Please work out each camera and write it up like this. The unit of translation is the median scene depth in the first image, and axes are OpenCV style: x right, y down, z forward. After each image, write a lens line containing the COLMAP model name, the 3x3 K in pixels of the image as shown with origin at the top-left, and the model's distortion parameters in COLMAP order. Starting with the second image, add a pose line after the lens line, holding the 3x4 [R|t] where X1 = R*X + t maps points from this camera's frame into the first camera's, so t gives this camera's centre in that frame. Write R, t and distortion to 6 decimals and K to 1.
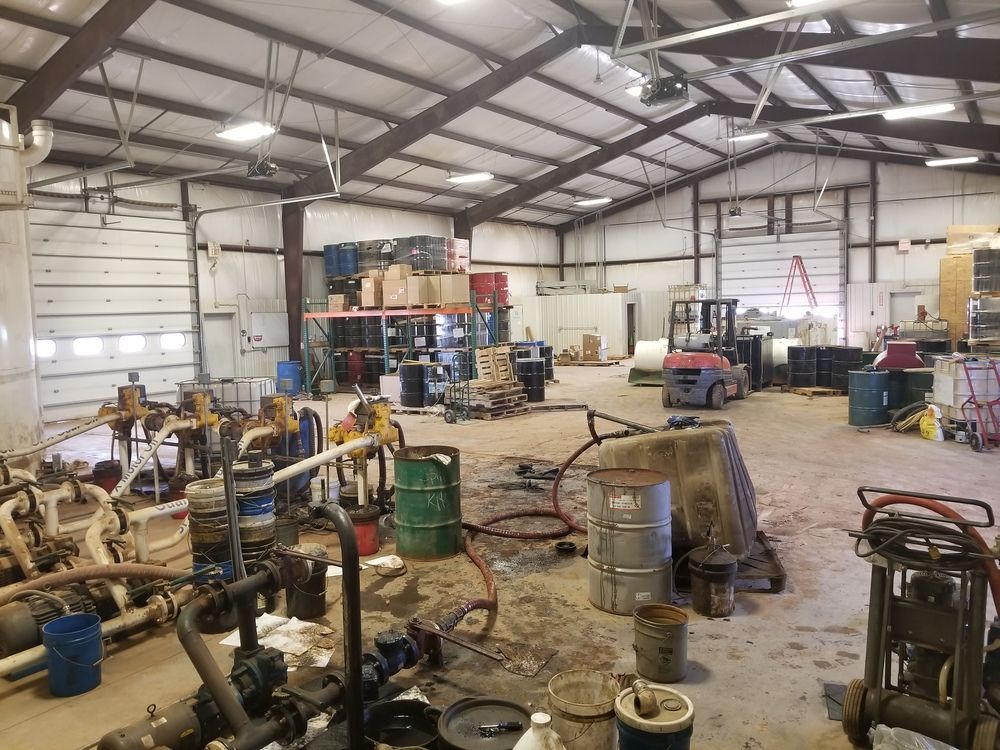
lens RADIAL K [[781.0, 0, 461.3], [0, 781.0, 358.7], [0, 0, 1]] dist [0.057064, -0.089561]
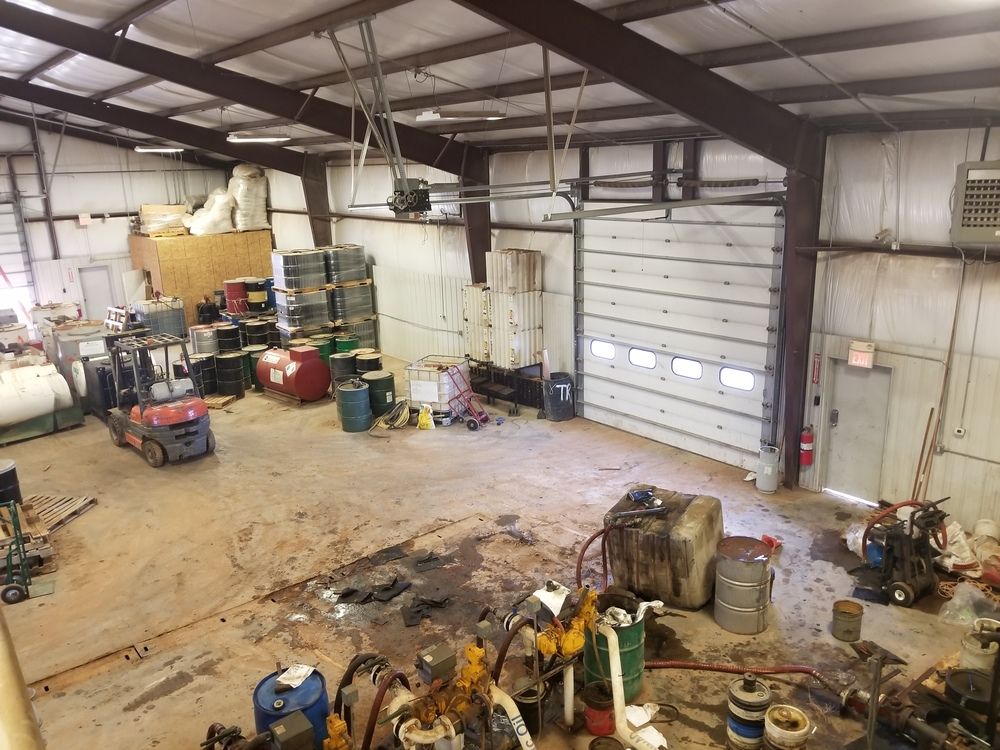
lens RADIAL K [[781.0, 0, 507.7], [0, 781.0, 380.8], [0, 0, 1]] dist [0.057064, -0.089561]
pose [[0.271734, -0.239999, 0.931966, -0.258271], [0.094646, 0.970375, 0.222294, -0.112724], [-0.957707, 0.027802, 0.286399, 0.200560]]
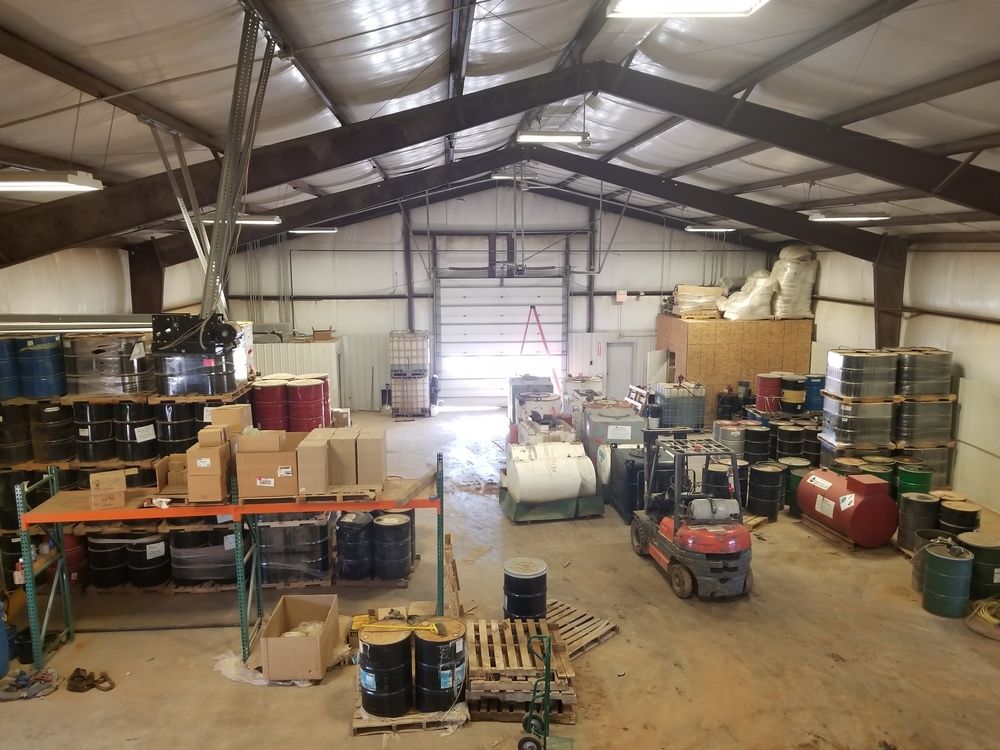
lens RADIAL K [[781.0, 0, 489.6], [0, 781.0, 374.5], [0, 0, 1]] dist [0.057064, -0.089561]
pose [[0.777921, -0.074149, 0.623972, -0.195076], [0.029604, 0.996235, 0.081480, -0.125921], [-0.627664, -0.044913, 0.777188, 0.308293]]
